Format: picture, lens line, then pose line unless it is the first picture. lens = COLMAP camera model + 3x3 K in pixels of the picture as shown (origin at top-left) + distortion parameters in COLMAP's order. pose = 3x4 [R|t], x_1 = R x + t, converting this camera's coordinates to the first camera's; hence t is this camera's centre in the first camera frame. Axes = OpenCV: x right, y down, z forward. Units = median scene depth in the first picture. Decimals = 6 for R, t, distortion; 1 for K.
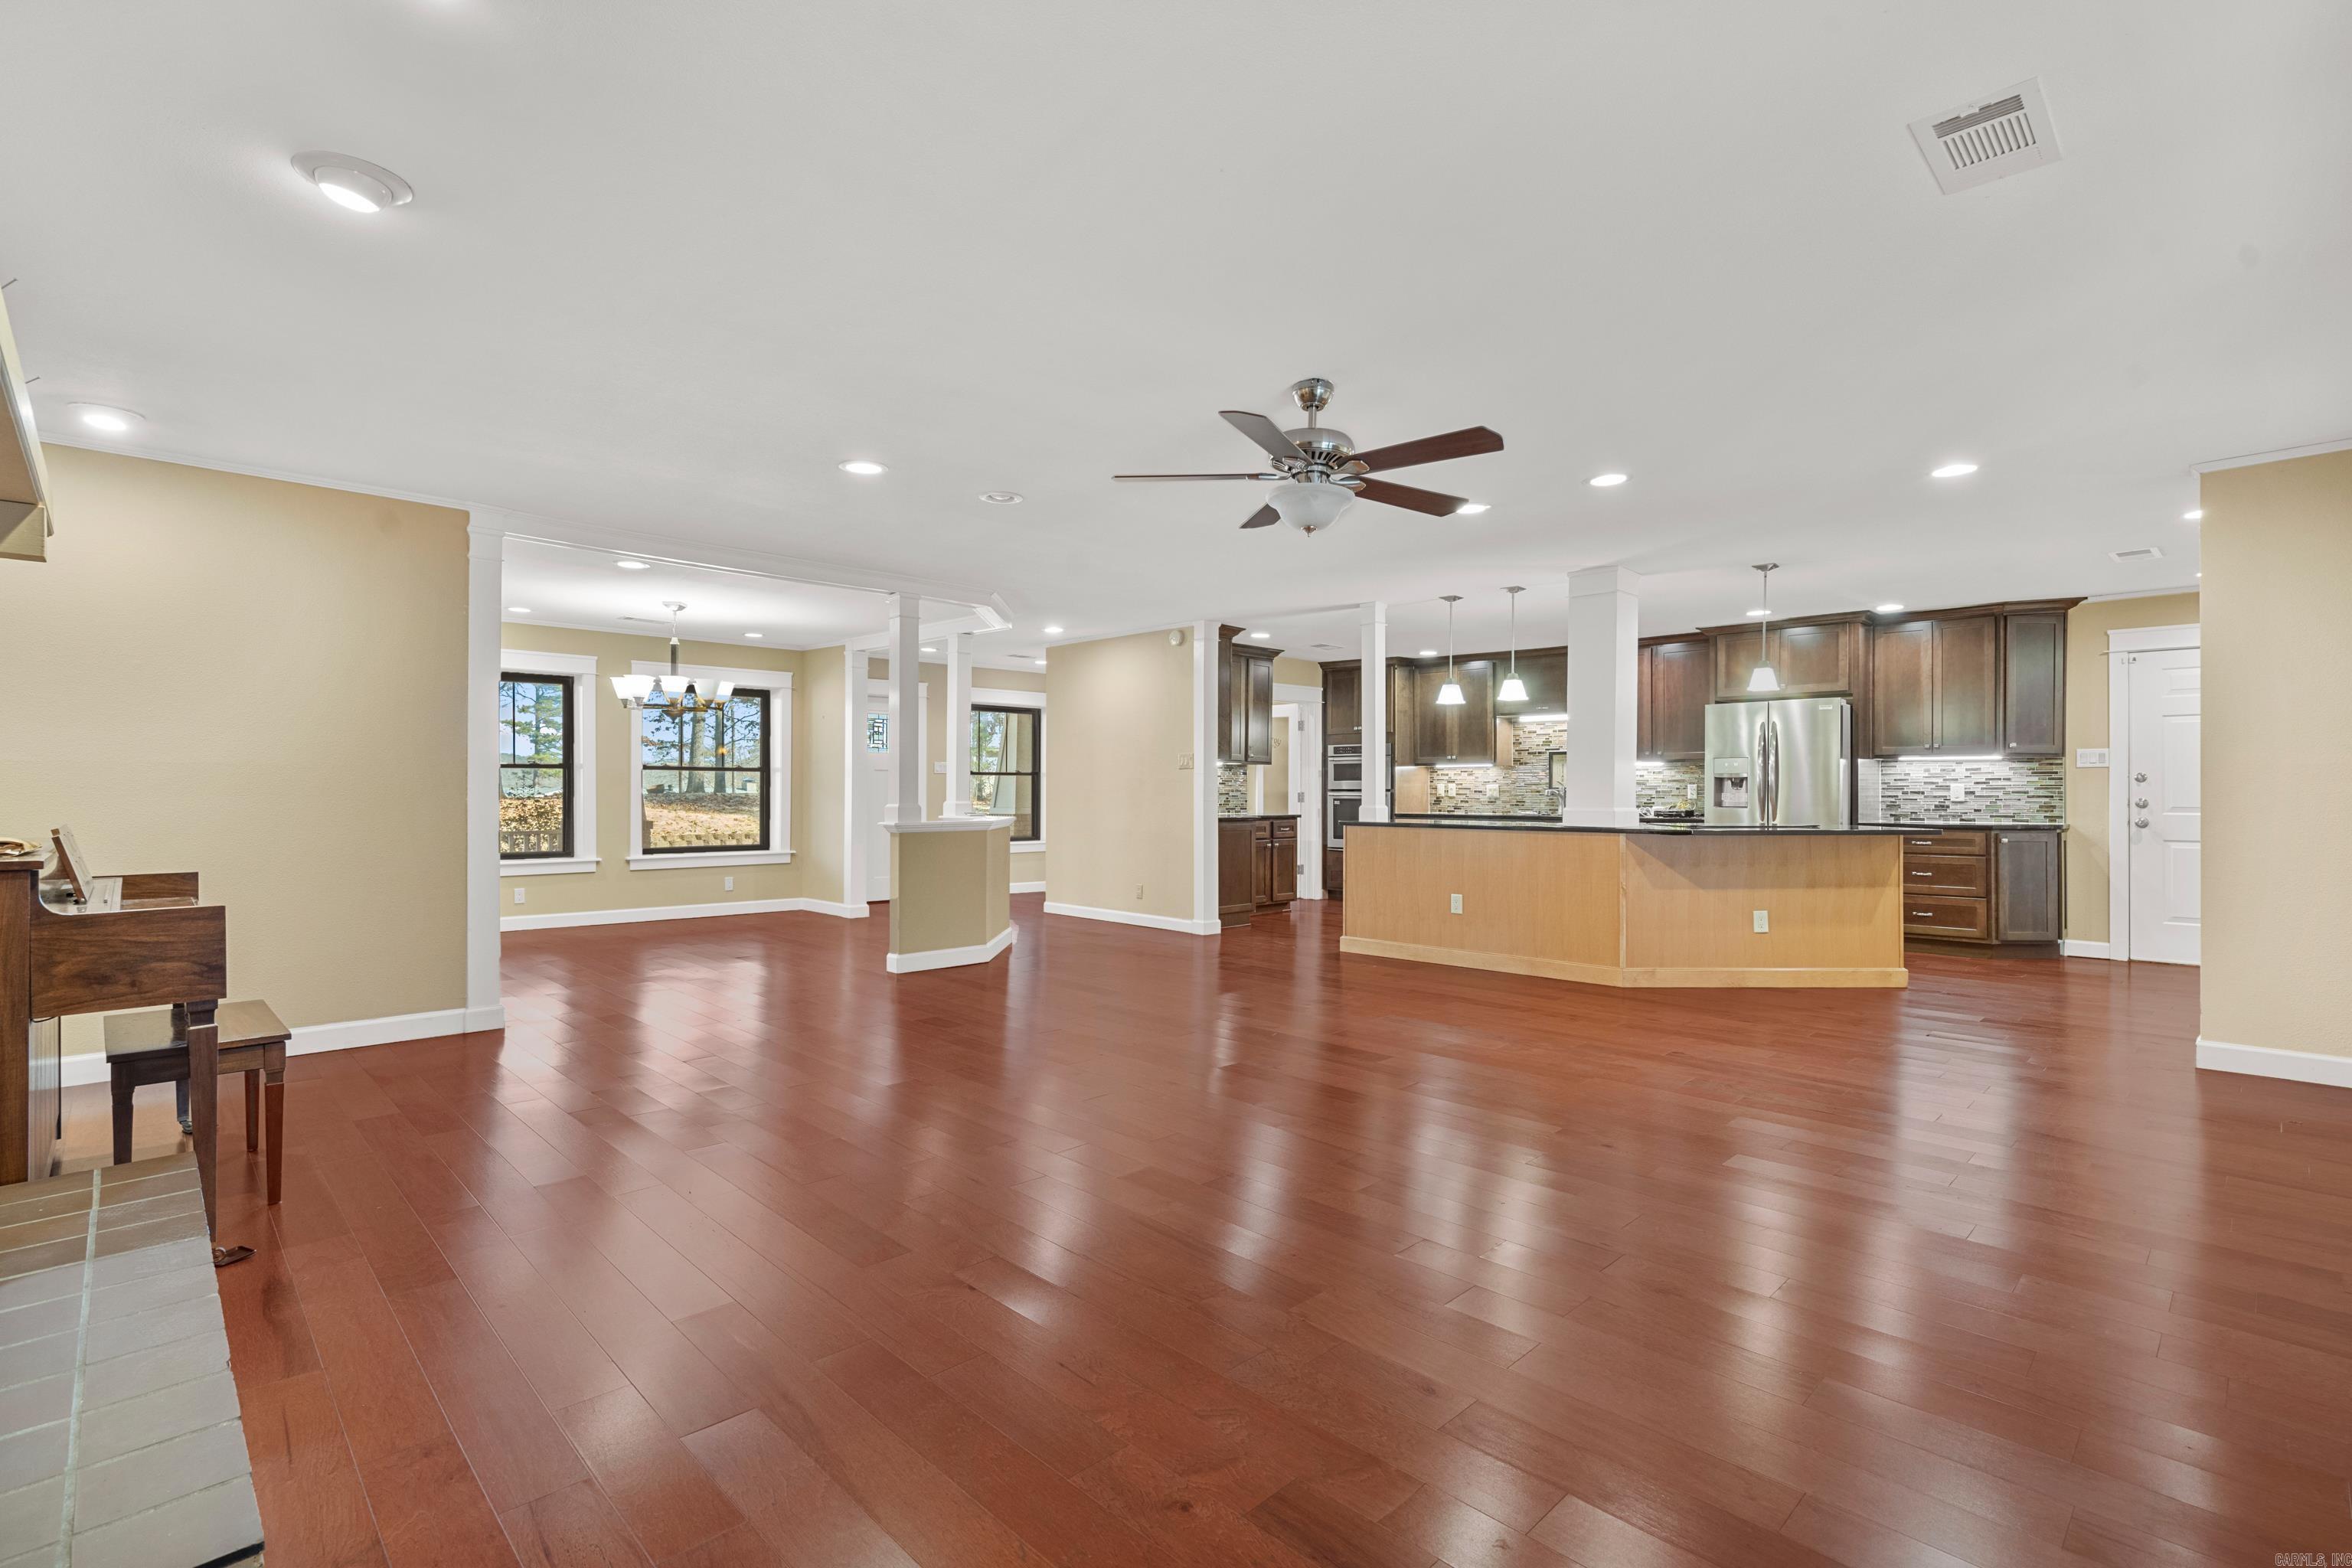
lens RADIAL K [[1074.4, 0, 1185.6], [0, 1074.4, 798.3], [0, 0, 1]] dist [0.000050, 0.006962]
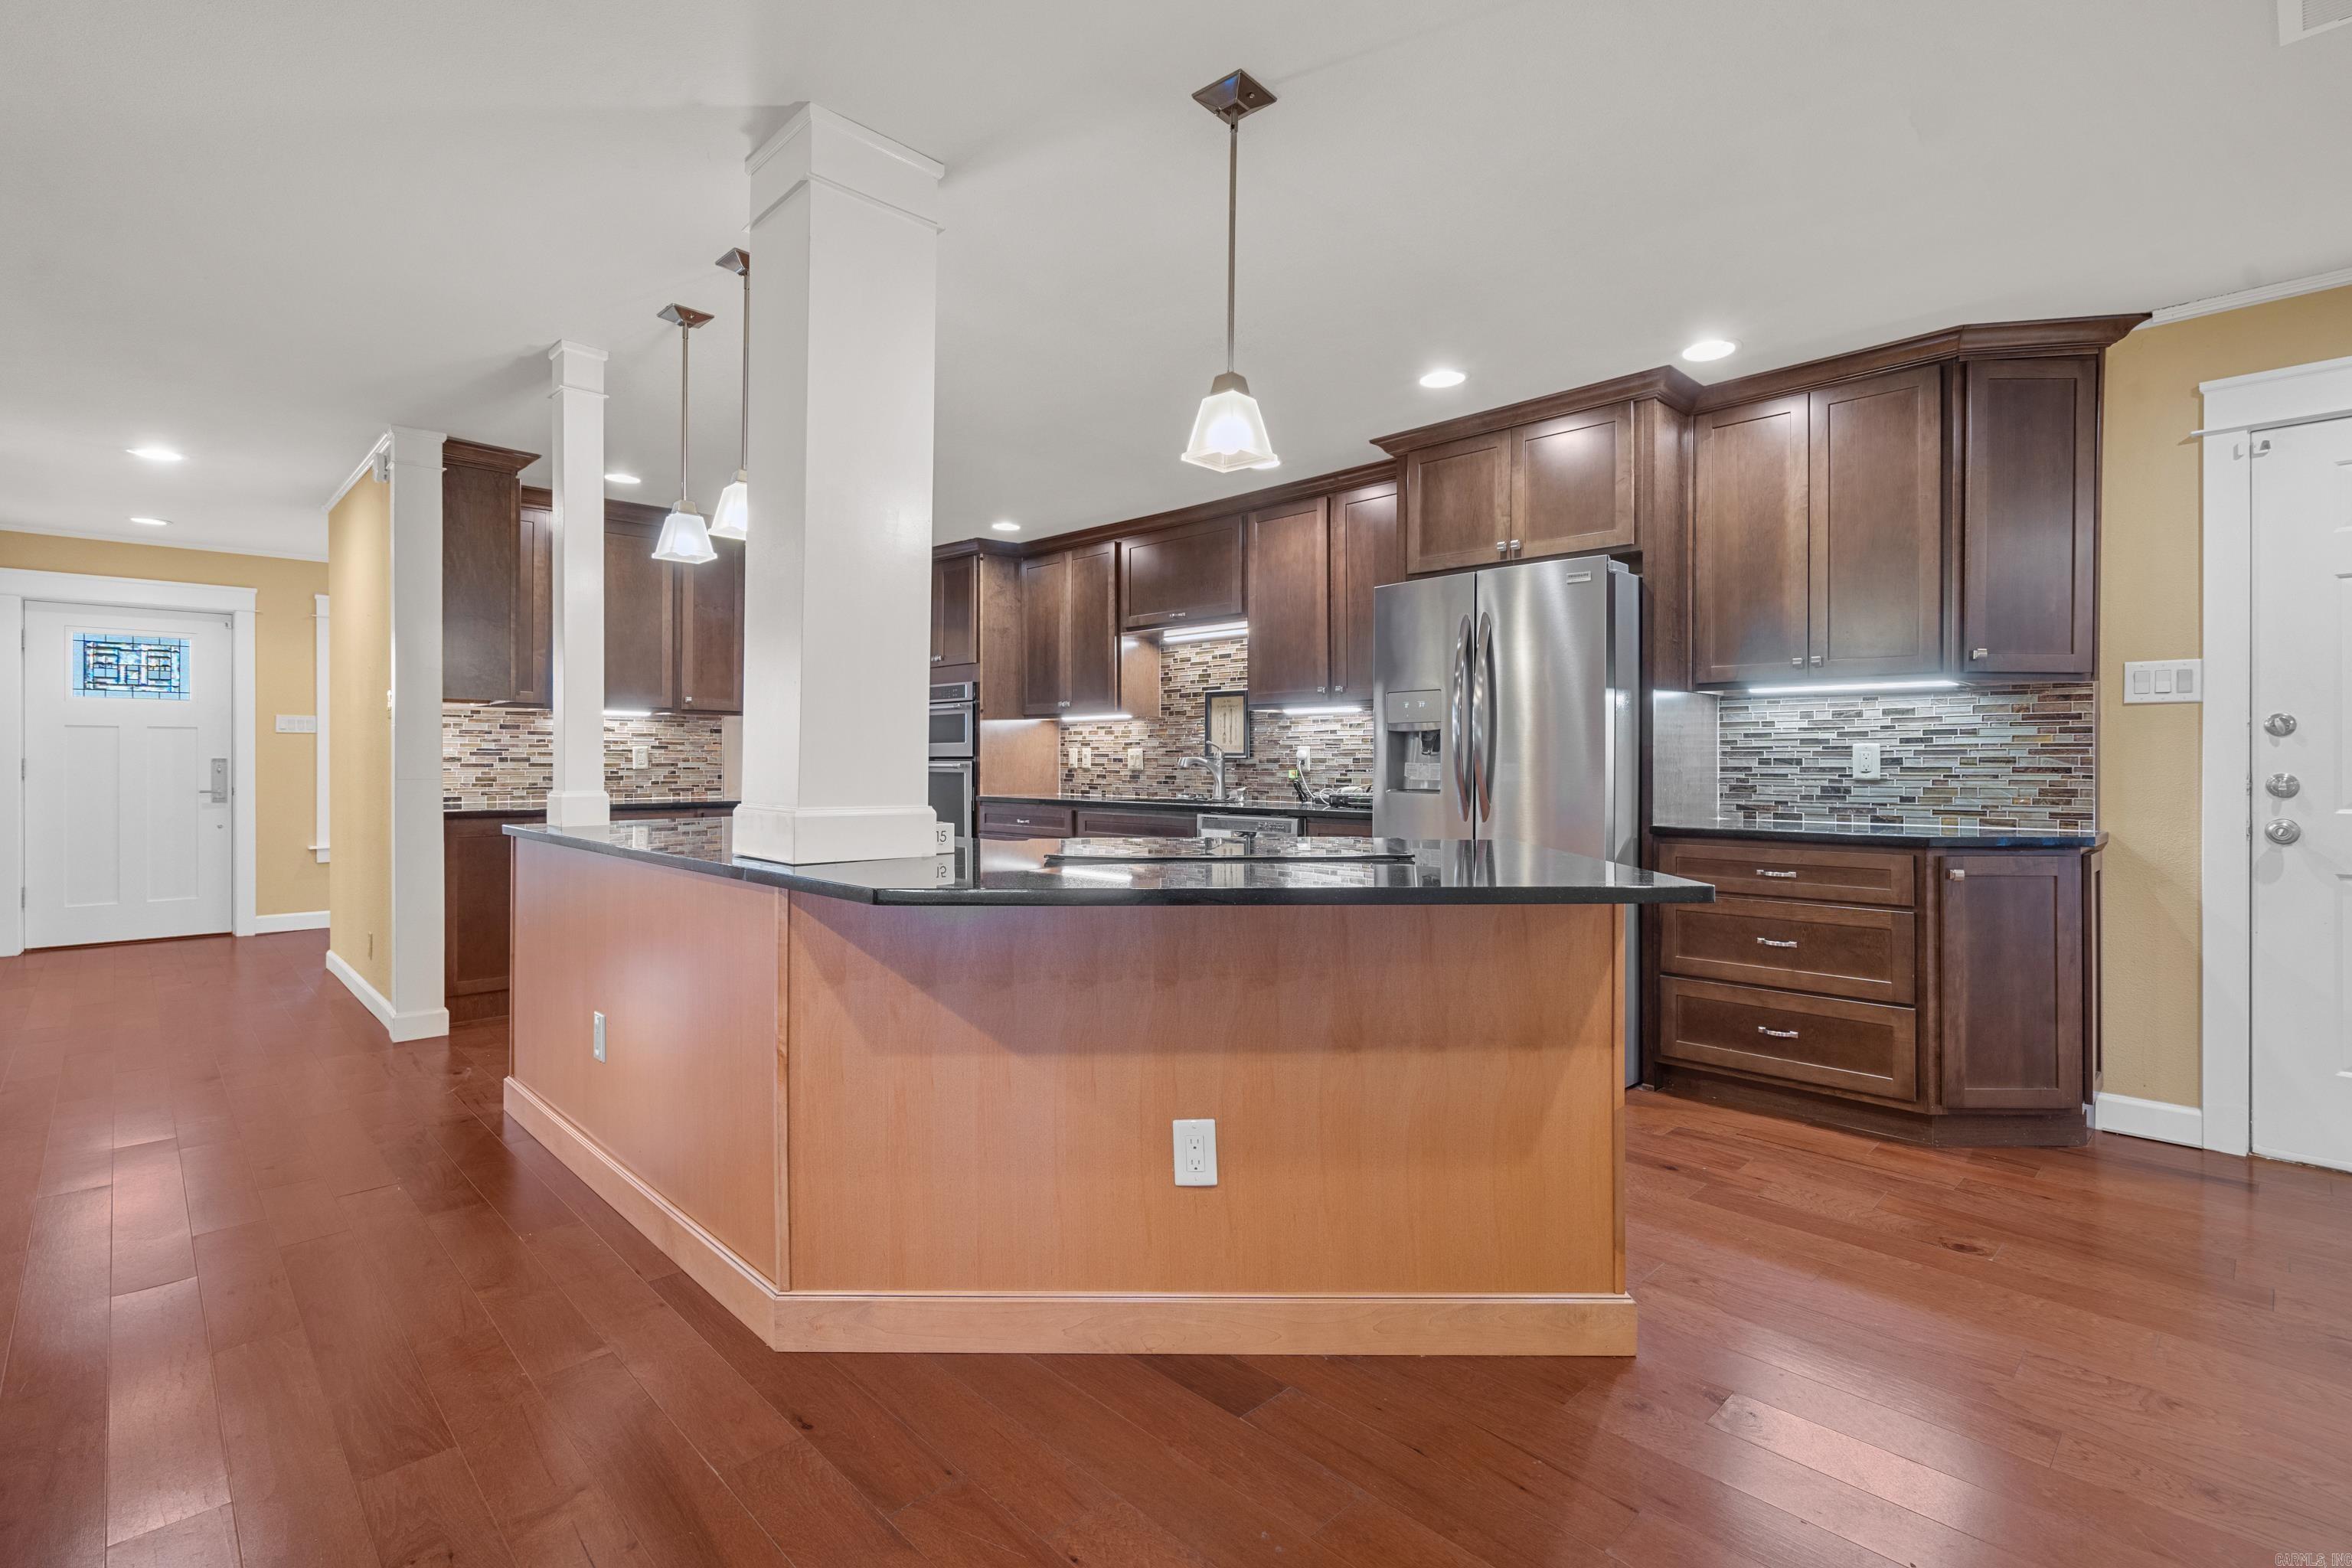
lens RADIAL K [[1075.8, 0, 1171.4], [0, 1075.8, 773.7], [0, 0, 1]] dist [0.002081, 0.001151]
pose [[0.999975, -0.000609, -0.007084, 0.427742], [0.000648, 0.999985, 0.005420, -0.002699], [0.007081, -0.005425, 0.999960, 0.540649]]
